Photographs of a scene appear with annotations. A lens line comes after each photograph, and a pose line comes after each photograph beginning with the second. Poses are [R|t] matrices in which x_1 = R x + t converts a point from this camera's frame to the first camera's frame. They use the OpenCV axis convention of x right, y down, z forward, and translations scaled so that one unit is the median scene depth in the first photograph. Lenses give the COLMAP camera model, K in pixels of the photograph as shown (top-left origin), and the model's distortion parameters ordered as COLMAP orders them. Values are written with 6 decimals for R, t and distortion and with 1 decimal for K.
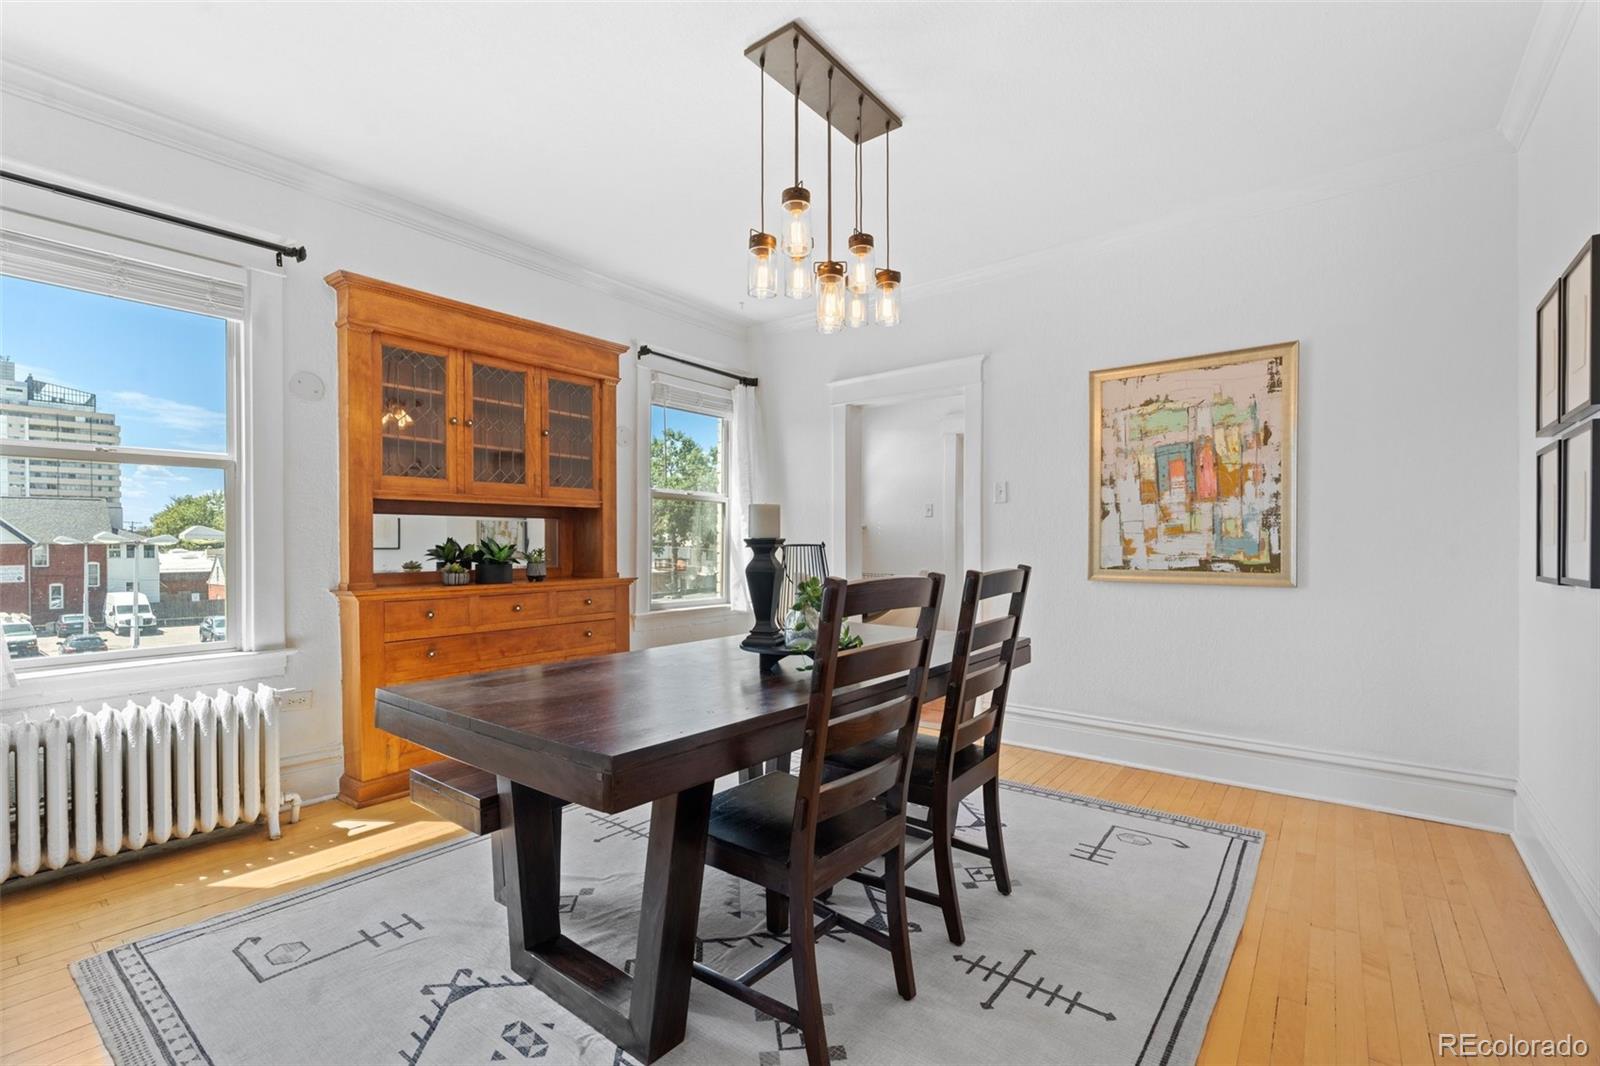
lens RADIAL K [[703.4, 0, 797.3], [0, 703.4, 548.6], [0, 0, 1]] dist [-0.004050, 0.000261]
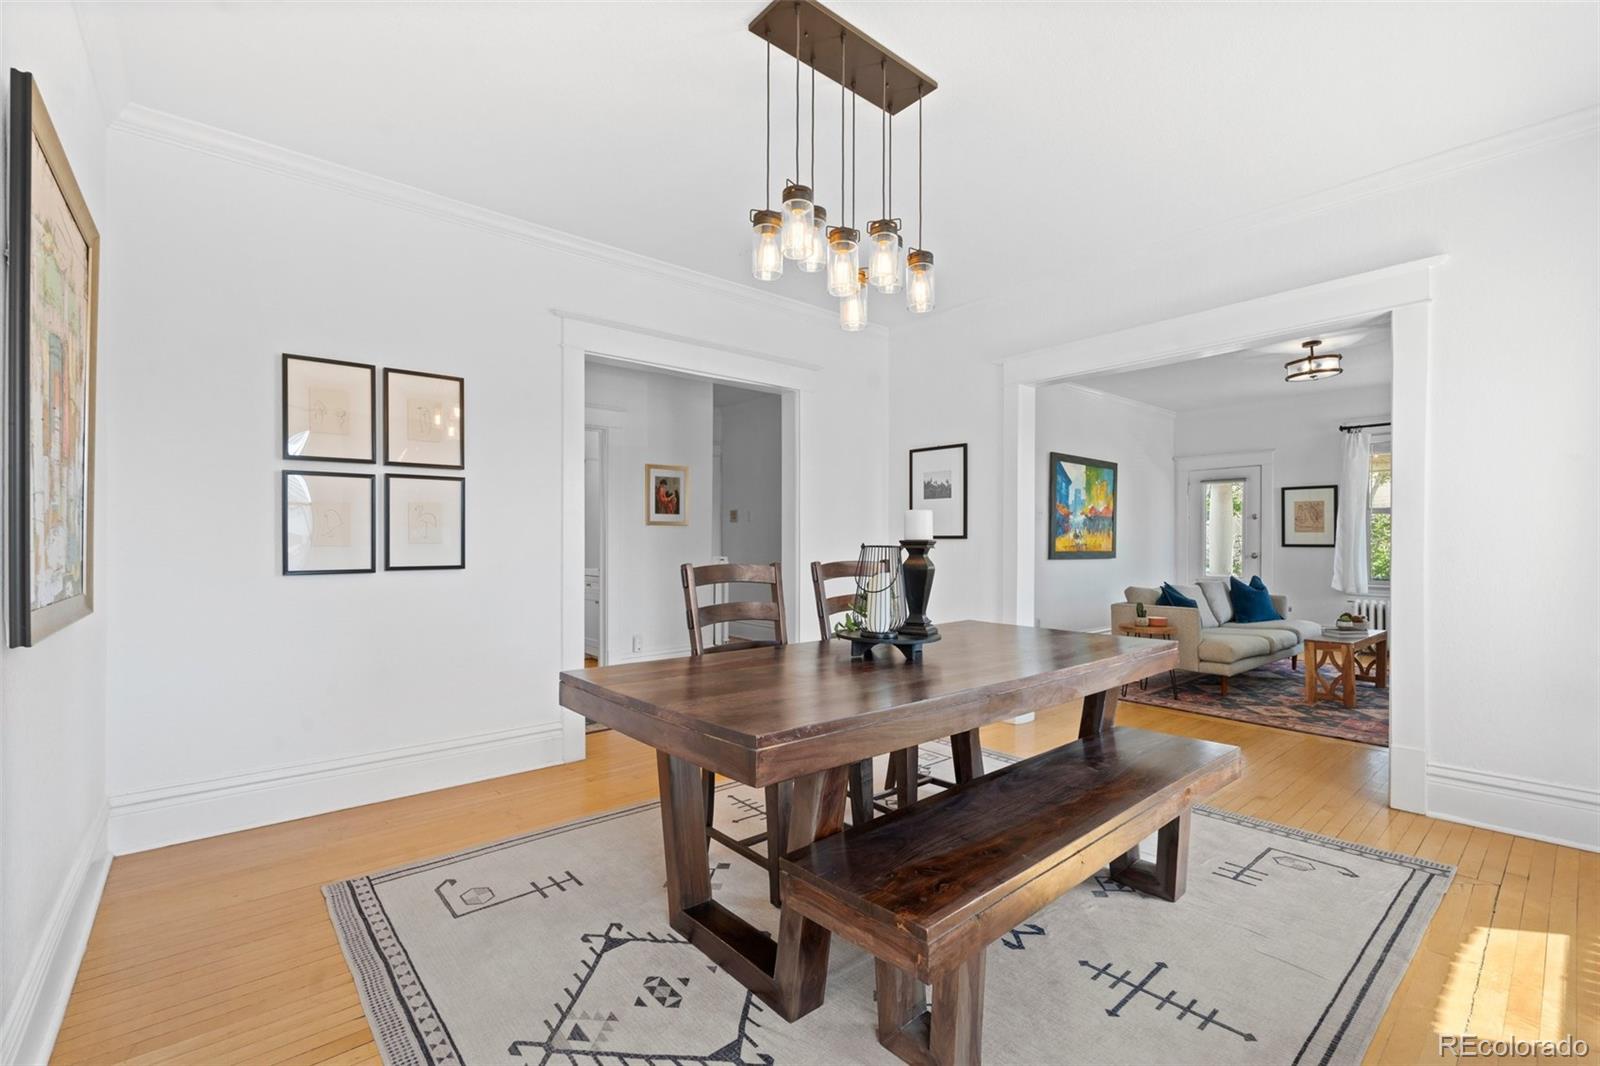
lens RADIAL K [[696.2, 0, 798.9], [0, 696.2, 540.7], [0, 0, 1]] dist [-0.008696, -0.000381]
pose [[-0.980561, 0.000323, 0.196215, -0.048780], [0.000829, 0.999997, 0.002496, -0.010239], [-0.196213, 0.002611, -0.980558, 1.348123]]
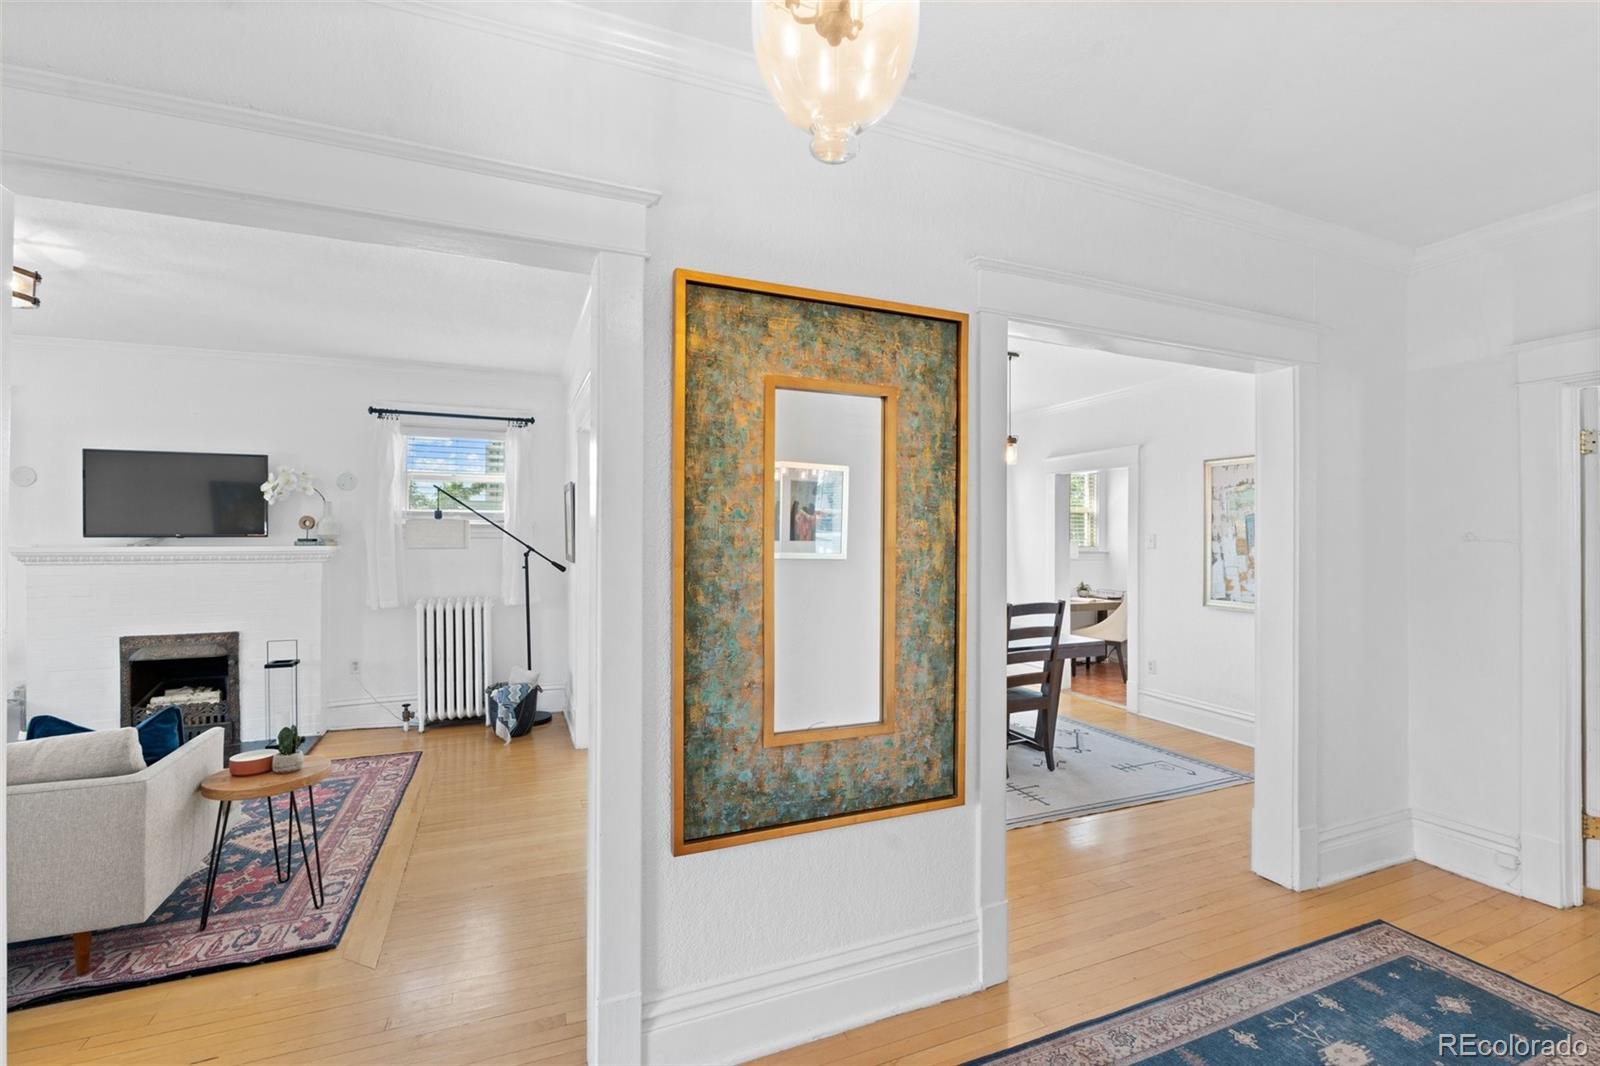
lens RADIAL K [[697.4, 0, 799.5], [0, 697.4, 535.4], [0, 0, 1]] dist [-0.004179, -0.000162]
pose [[0.875293, 0.001135, -0.483592, 0.403616], [-0.006897, 0.999925, -0.010136, -0.083918], [0.483544, 0.012207, 0.875235, -0.662451]]
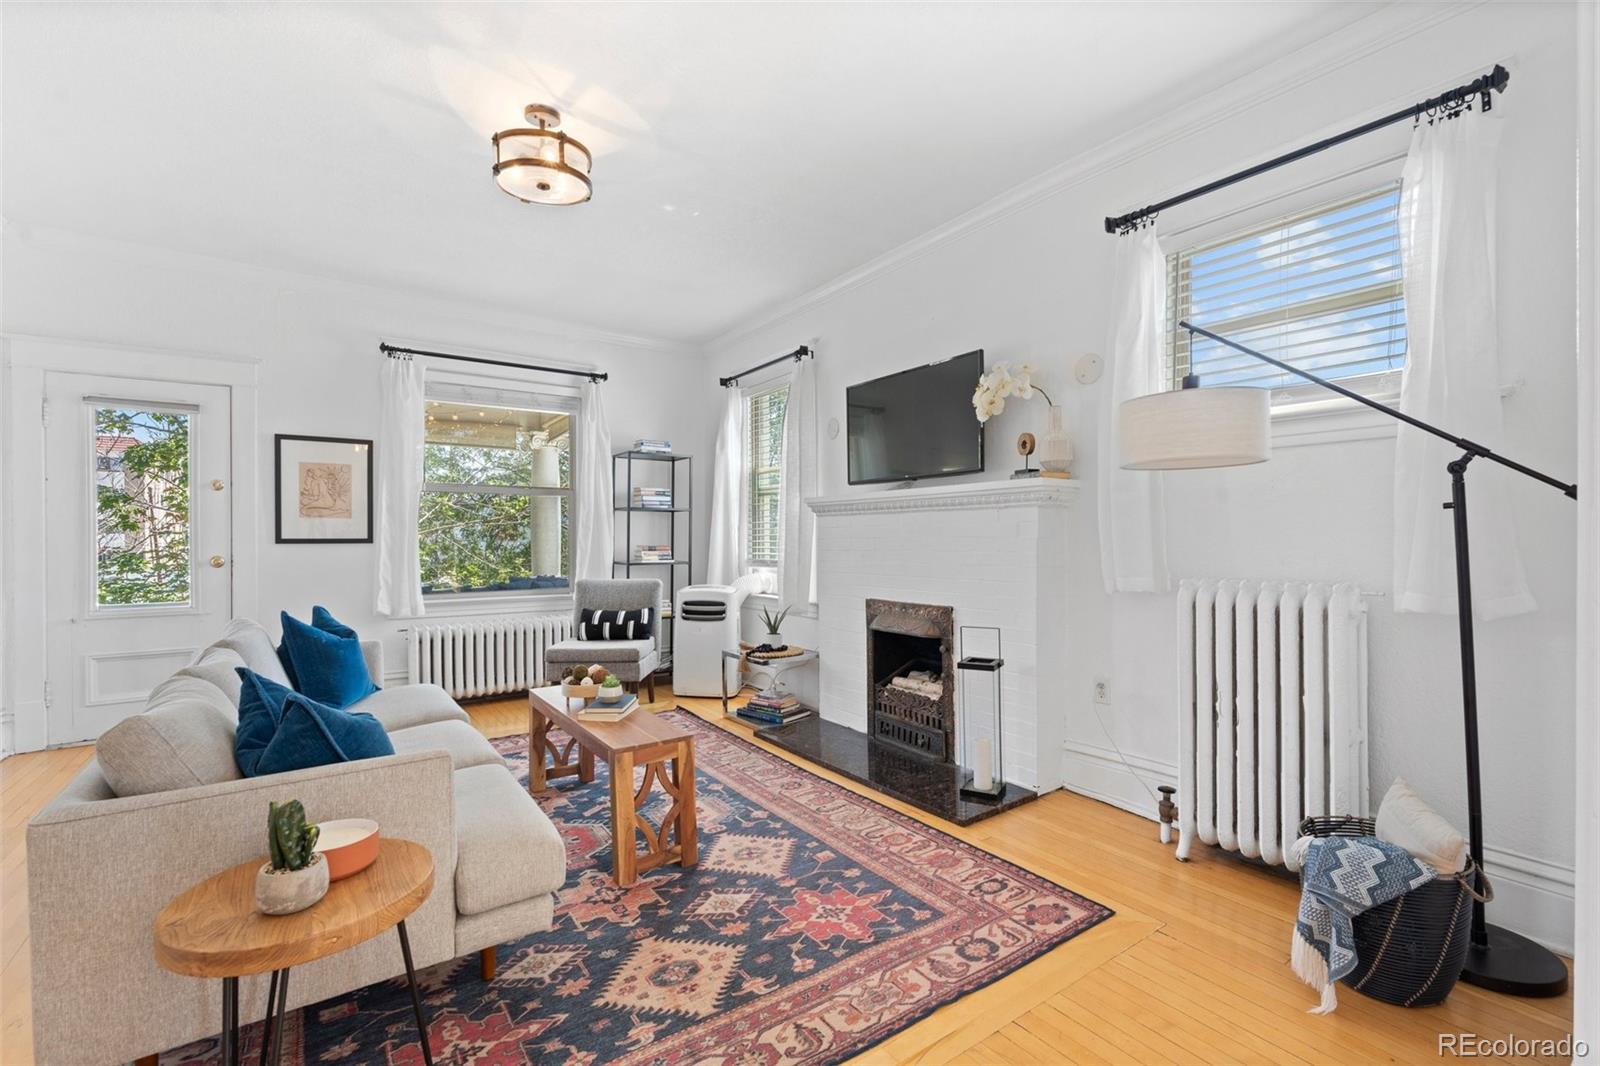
lens RADIAL K [[700.1, 0, 795.6], [0, 700.1, 542.1], [0, 0, 1]] dist [-0.002198, 0.000116]
pose [[-0.285816, 0.007988, -0.958251, -0.225870], [-0.003072, 0.999952, 0.009252, 0.000006], [0.958280, 0.005588, -0.285778, 0.070217]]
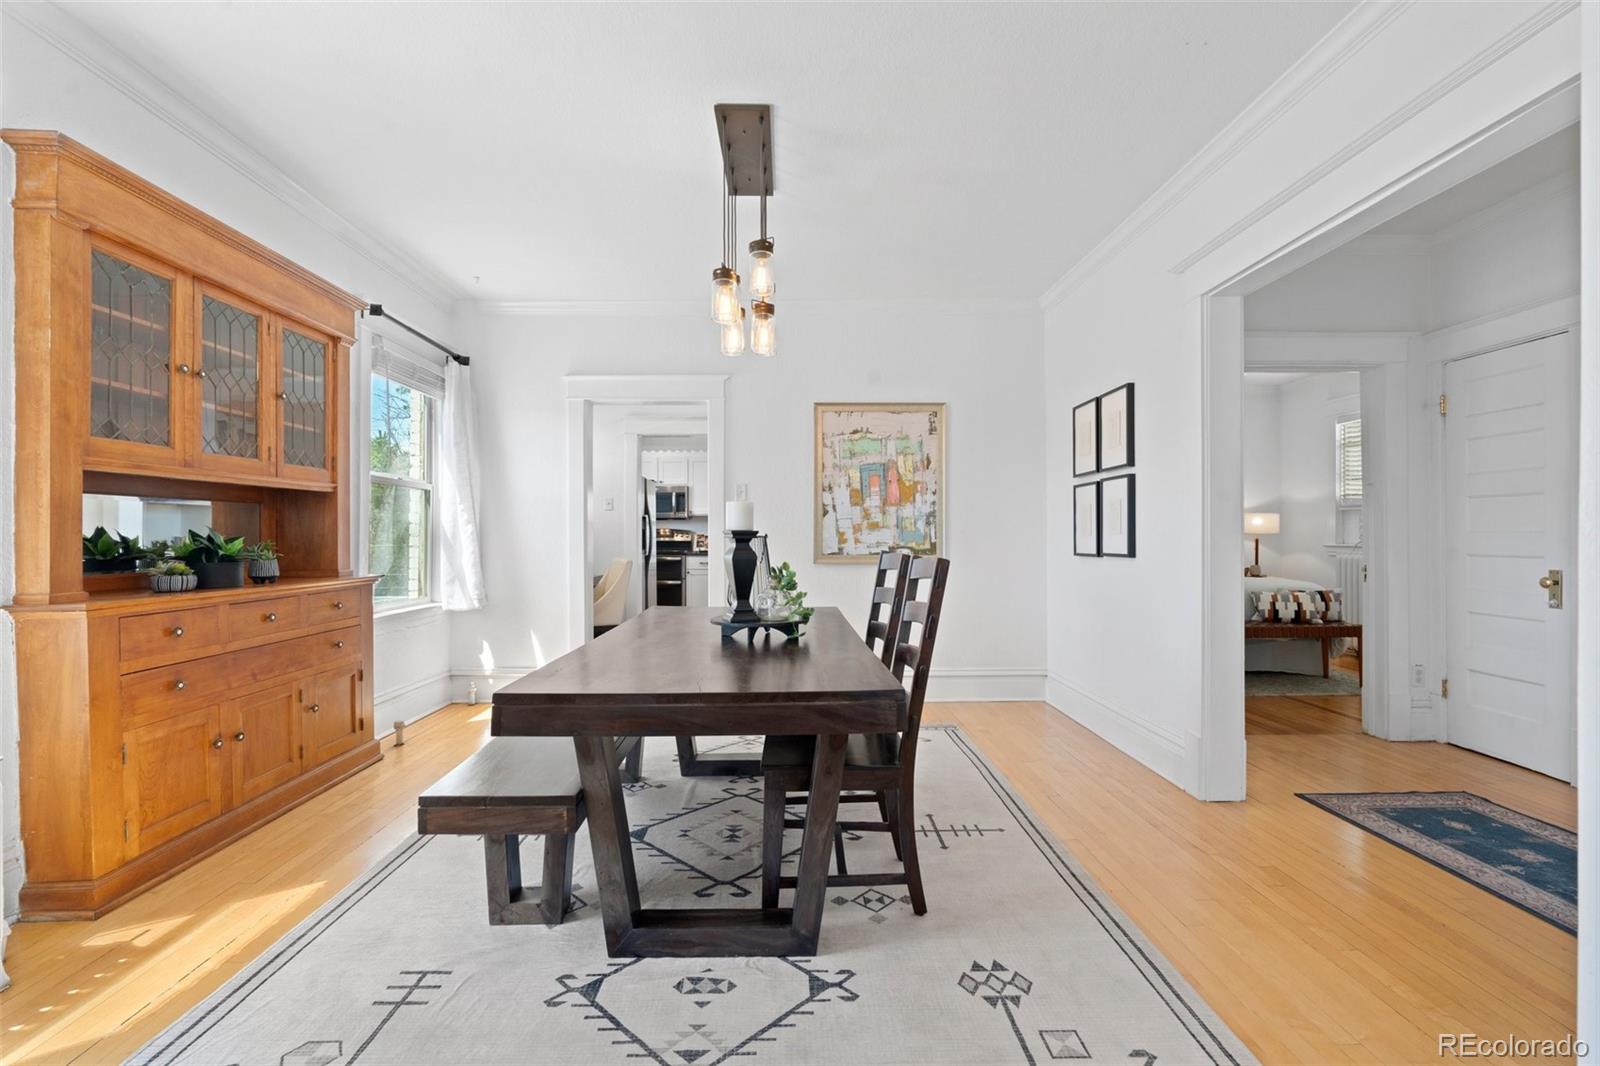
lens RADIAL K [[697.6, 0, 798.9], [0, 697.6, 532.7], [0, 0, 1]] dist [-0.003609, 0.000108]
pose [[0.773936, 0.002794, 0.633257, -0.446000], [0.004633, 0.999939, -0.010074, 0.000758], [-0.633246, 0.010731, 0.773876, 0.025253]]
